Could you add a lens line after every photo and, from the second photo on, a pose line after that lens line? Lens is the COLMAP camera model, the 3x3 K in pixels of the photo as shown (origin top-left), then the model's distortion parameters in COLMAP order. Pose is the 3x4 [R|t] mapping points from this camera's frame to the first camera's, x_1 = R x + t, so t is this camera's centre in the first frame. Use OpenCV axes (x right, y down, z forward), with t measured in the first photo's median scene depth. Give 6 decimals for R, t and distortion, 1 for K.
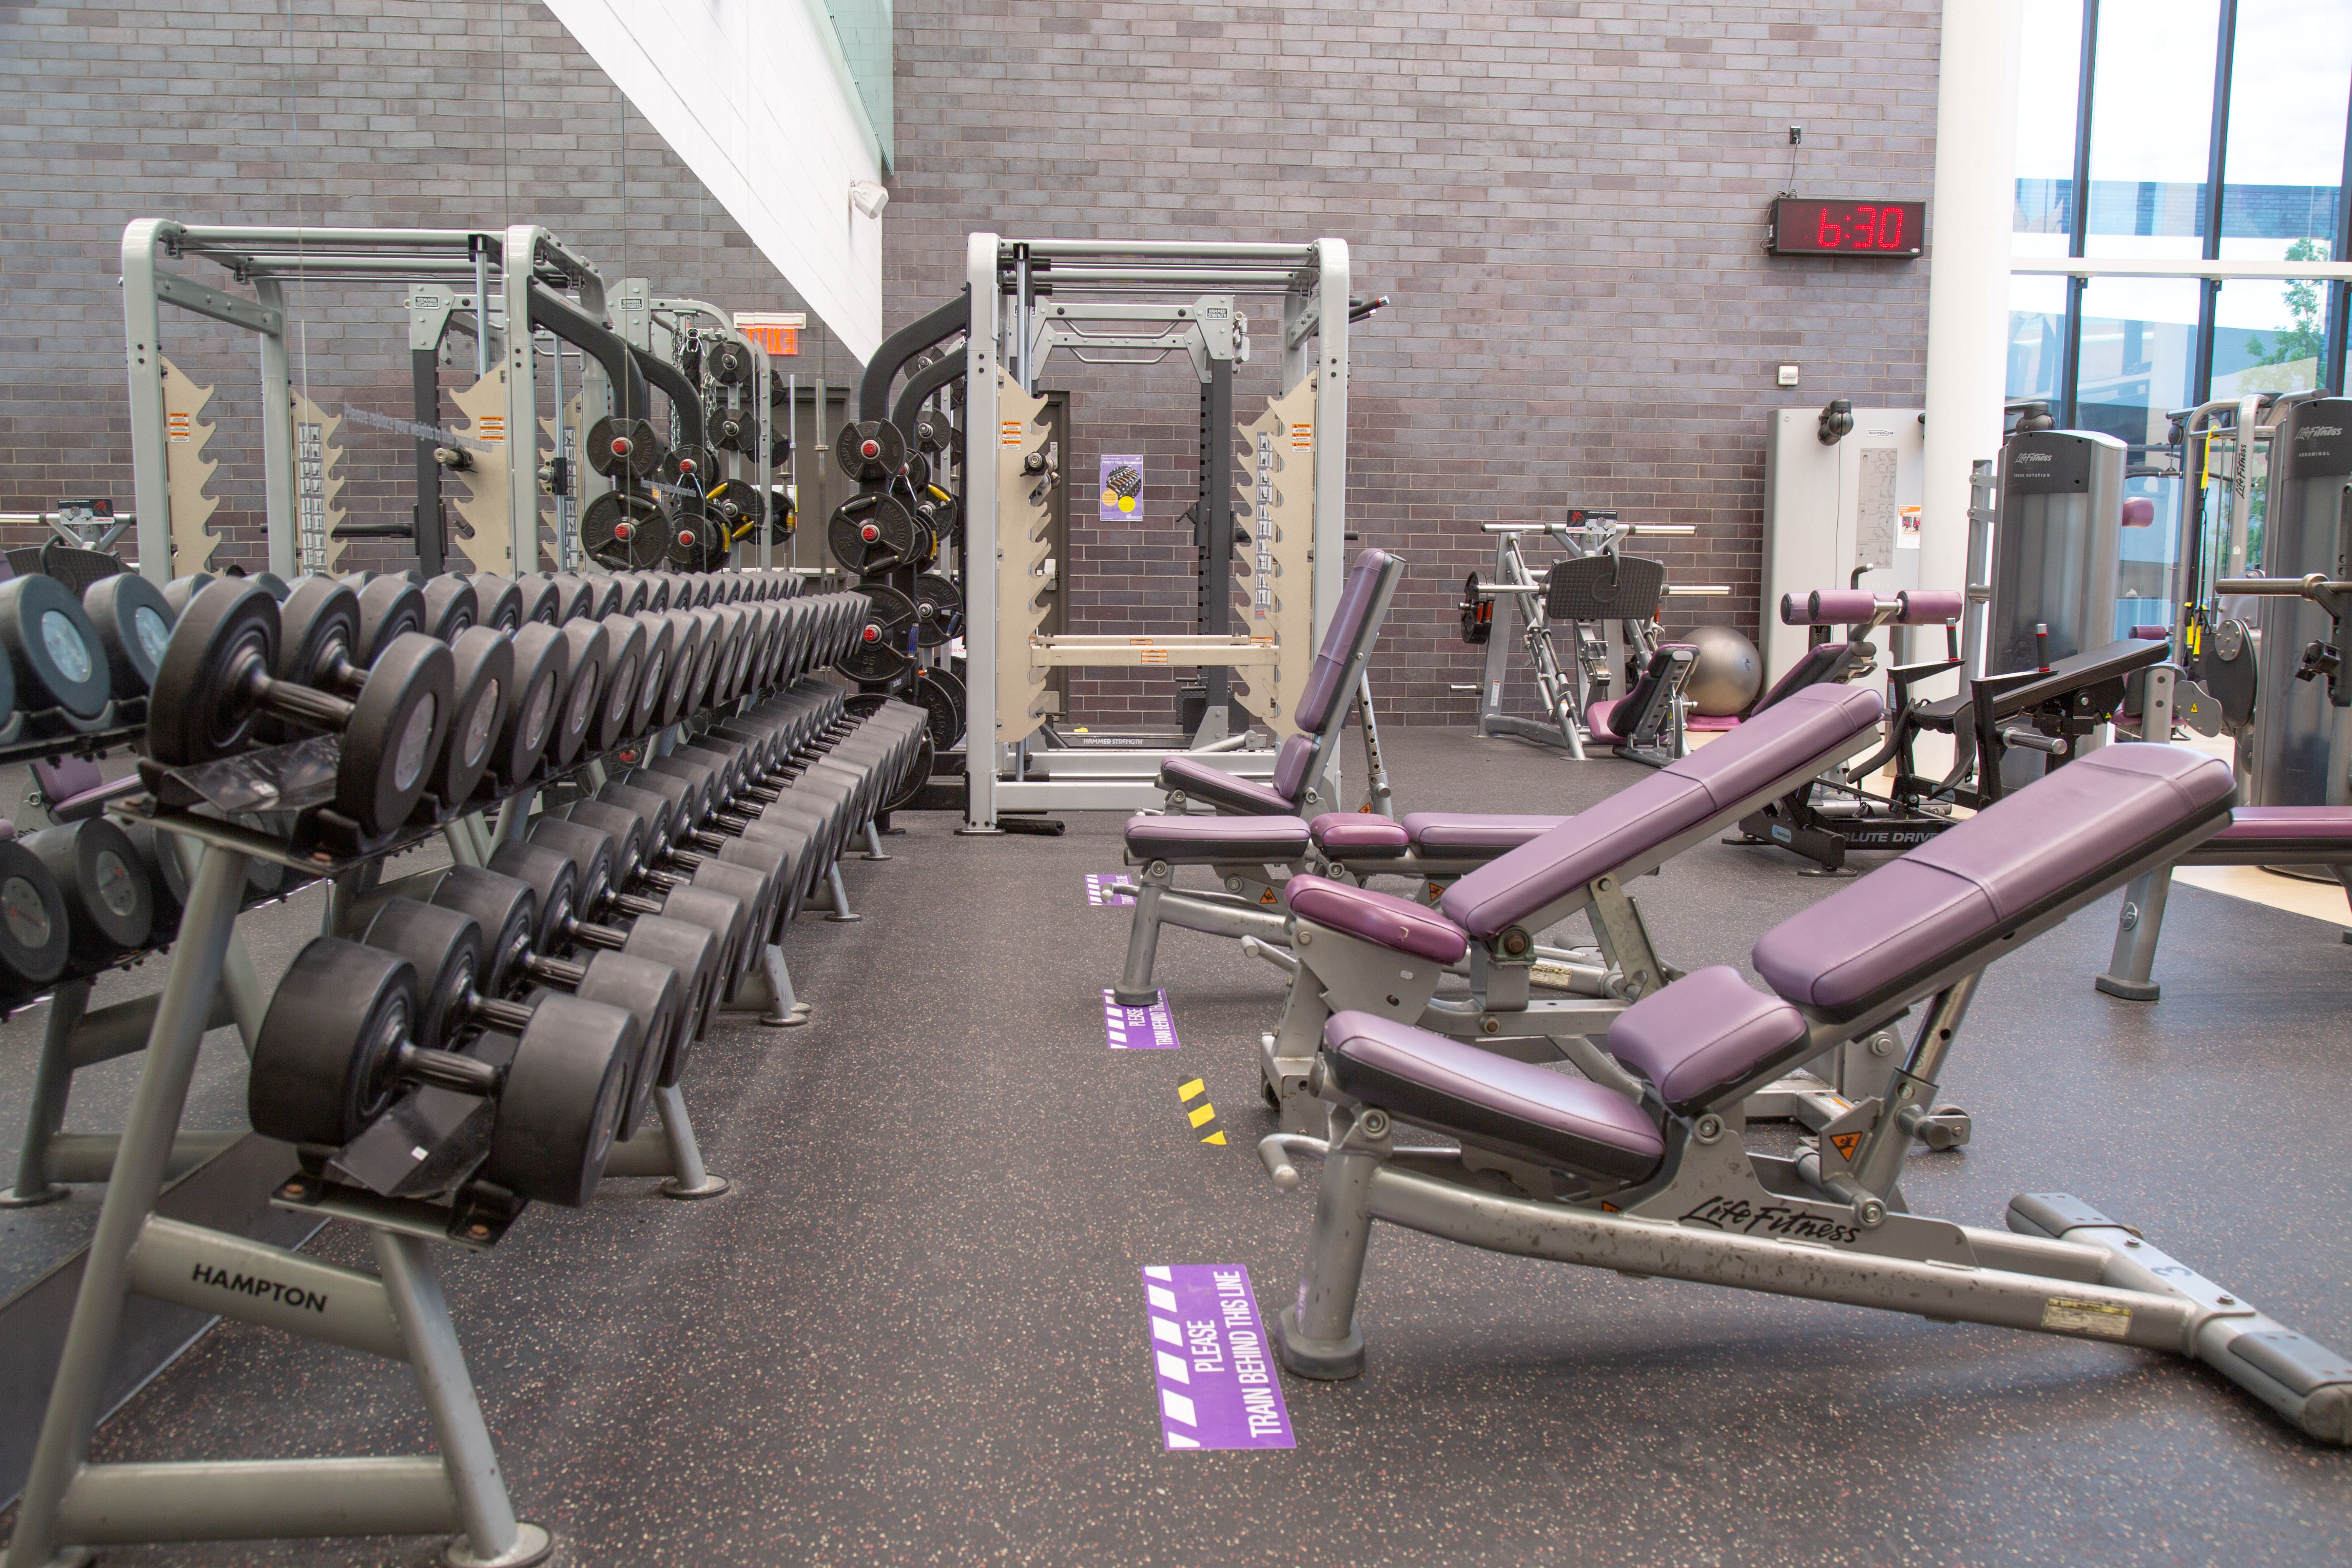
lens RADIAL K [[1738.9, 0, 1149.7], [0, 1738.9, 785.2], [0, 0, 1]] dist [-0.049969, 0.005233]
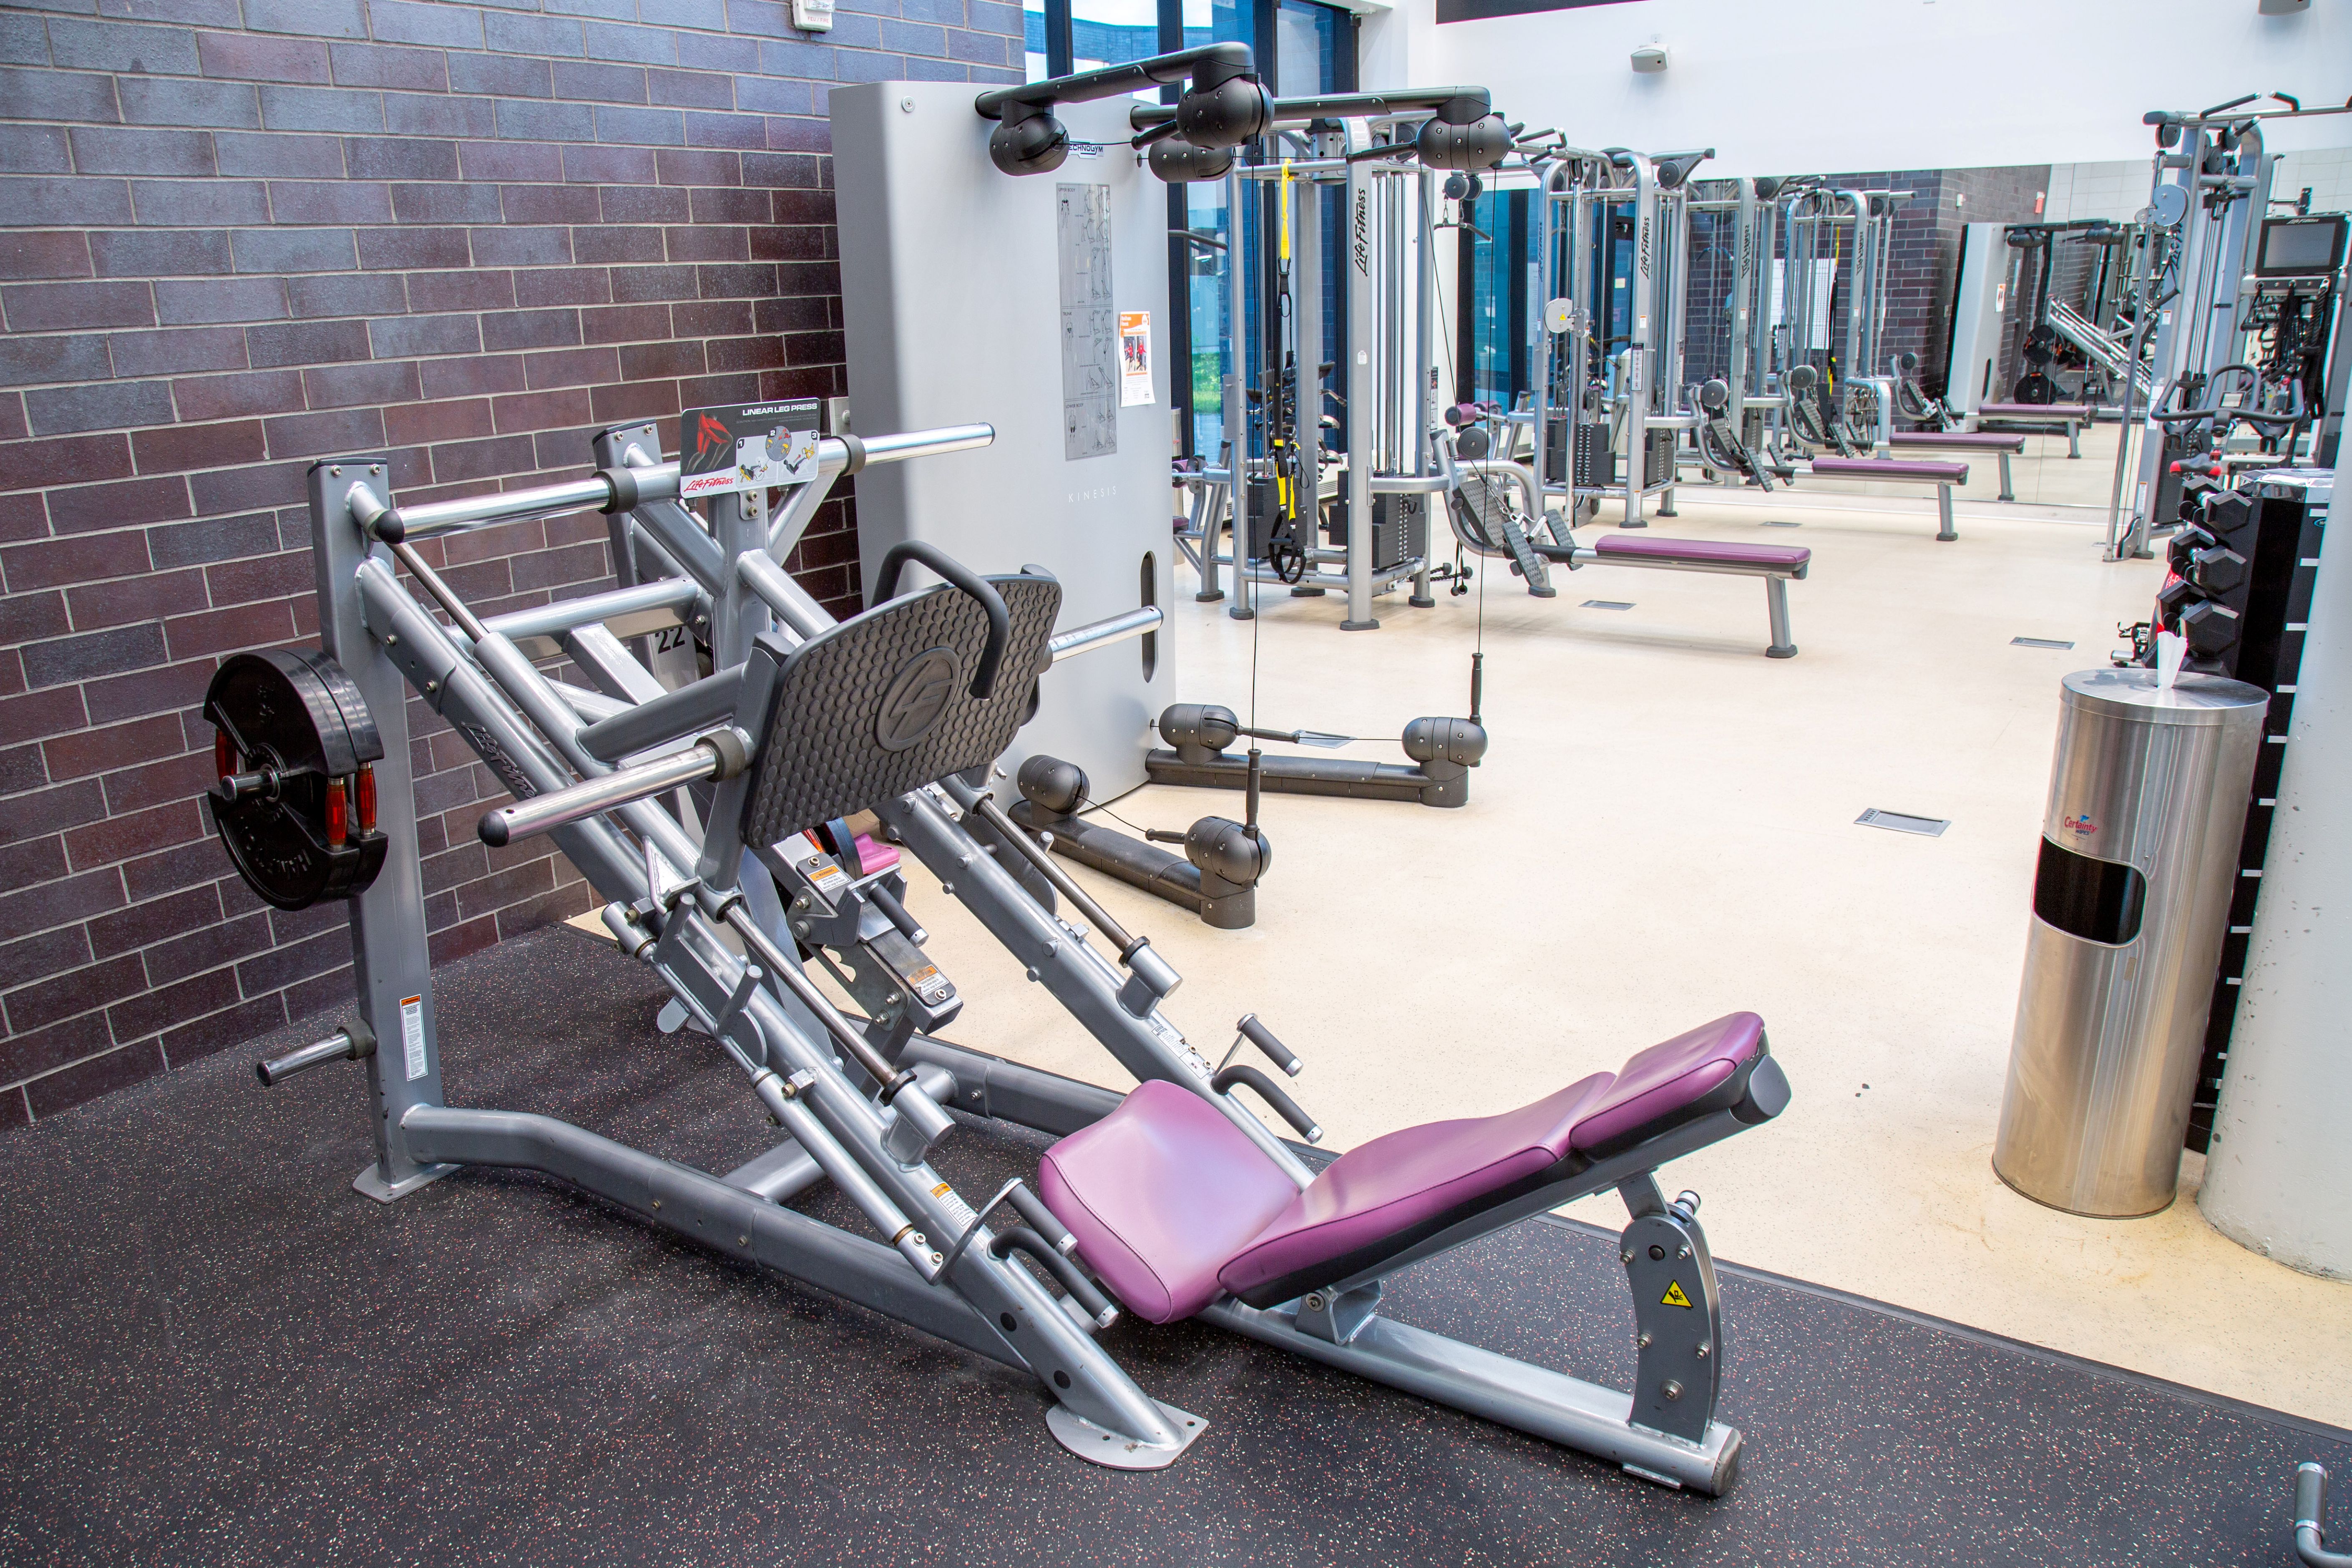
lens RADIAL K [[1634.5, 0, 1095.0], [0, 1634.5, 792.3], [0, 0, 1]] dist [-0.100001, 0.052426]
pose [[0.613682, -0.265159, 0.743697, 0.073260], [0.133732, 0.963220, 0.233075, -0.137091], [-0.778146, -0.043578, 0.626570, 0.705941]]
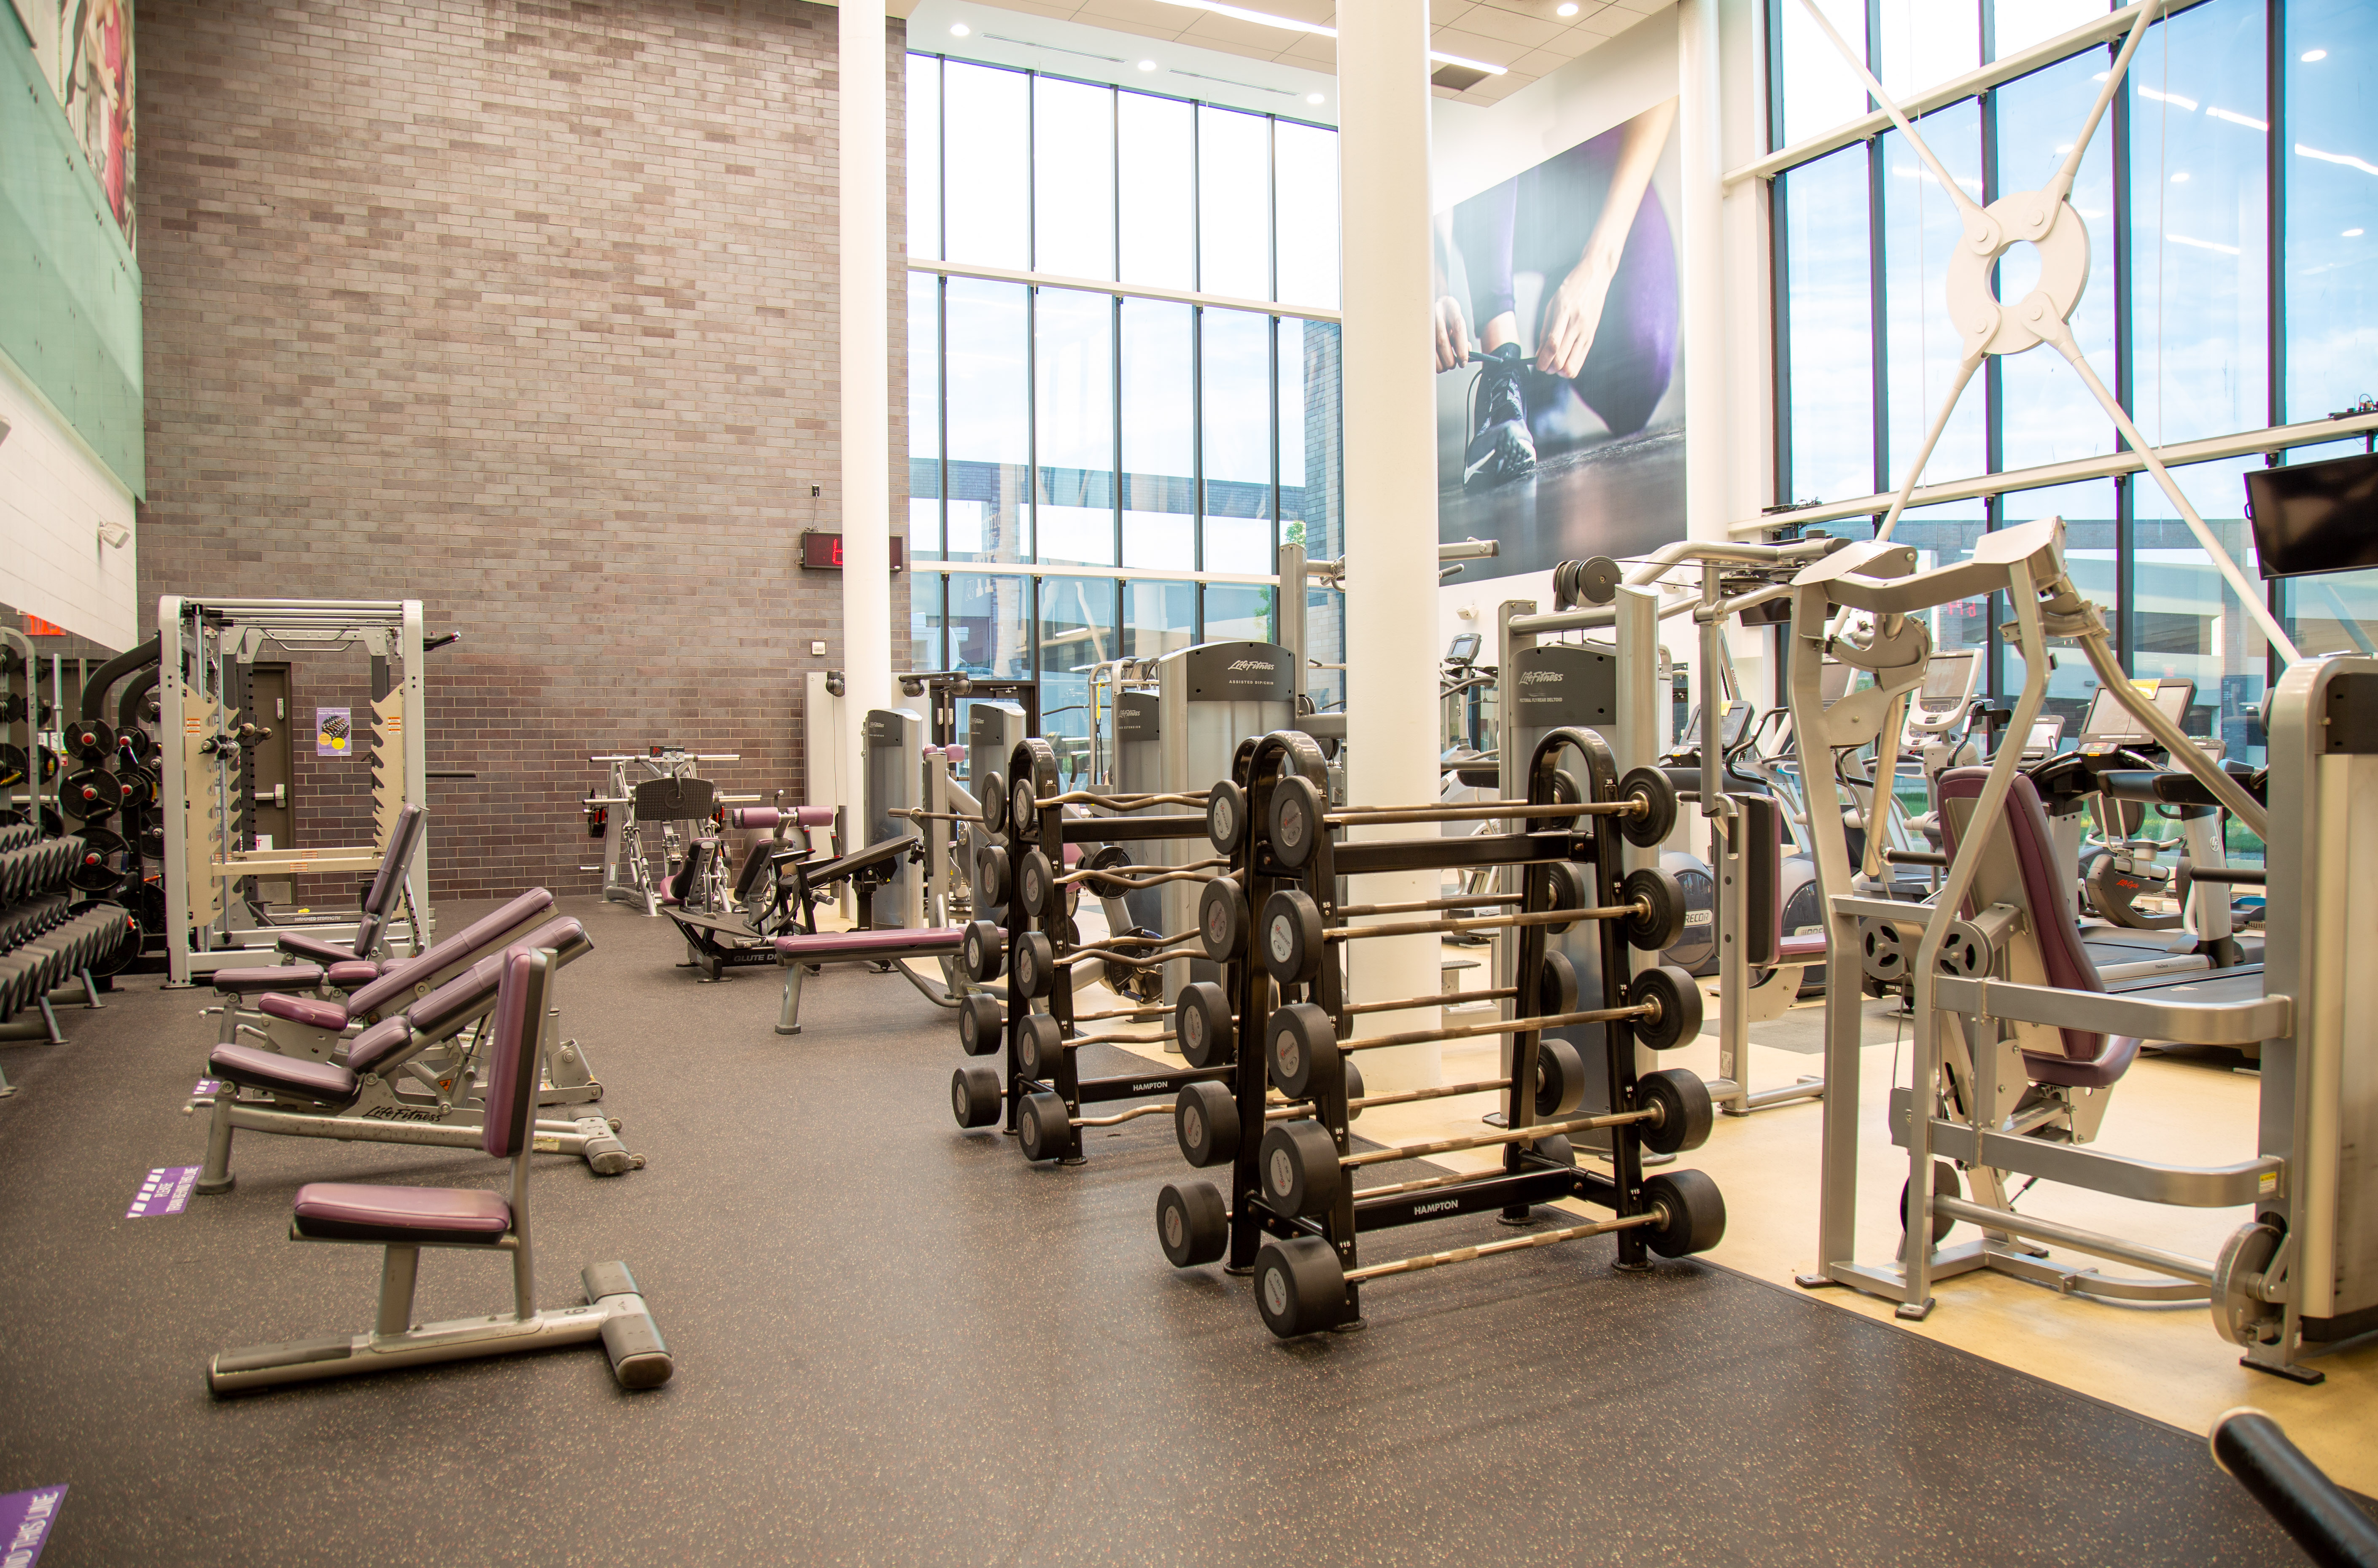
lens RADIAL K [[1612.3, 0, 1190.7], [0, 1612.3, 817.3], [0, 0, 1]] dist [-0.120806, 0.058316]
pose [[0.925084, -0.030683, 0.378522, 0.143301], [0.056210, 0.996815, -0.056572, 0.003653], [-0.375580, 0.073611, 0.923862, -0.392248]]
